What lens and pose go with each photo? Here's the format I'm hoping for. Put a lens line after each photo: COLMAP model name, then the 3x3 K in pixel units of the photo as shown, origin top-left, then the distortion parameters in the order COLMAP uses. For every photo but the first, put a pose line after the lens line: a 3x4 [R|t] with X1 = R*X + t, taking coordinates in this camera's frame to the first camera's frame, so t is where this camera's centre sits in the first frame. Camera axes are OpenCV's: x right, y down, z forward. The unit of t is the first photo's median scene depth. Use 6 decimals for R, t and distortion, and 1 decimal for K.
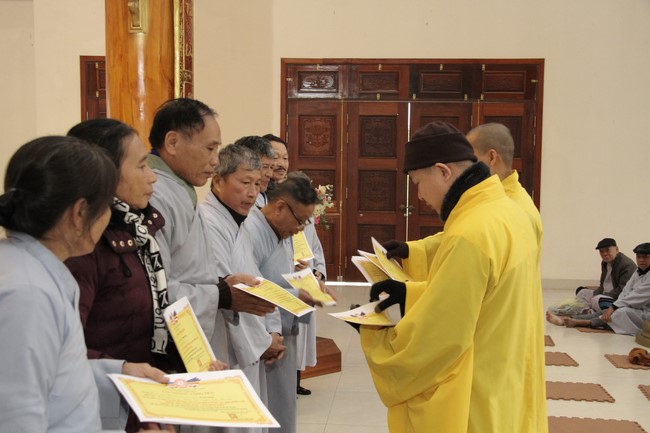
lens RADIAL K [[930.5, 0, 325.0], [0, 930.5, 216.5], [0, 0, 1]] dist [0.115142, 0.081288]
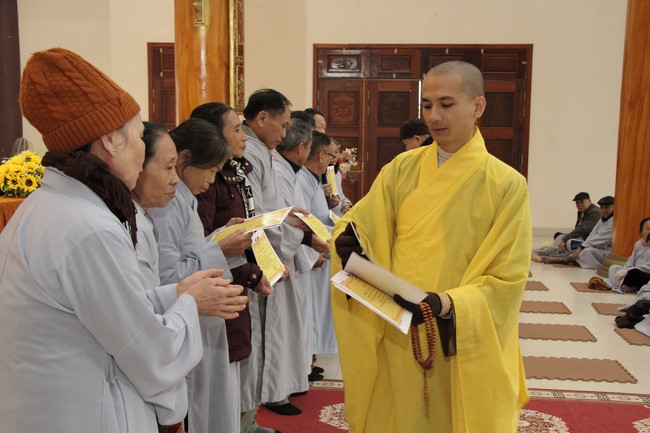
lens RADIAL K [[838.9, 0, 325.0], [0, 838.9, 216.5], [0, 0, 1]] dist [0.070744, -0.003177]
pose [[0.999633, 0.003154, -0.026899, -0.003078], [-0.001993, 0.999070, 0.043061, 0.008017], [0.027010, -0.042992, 0.998710, -0.123740]]
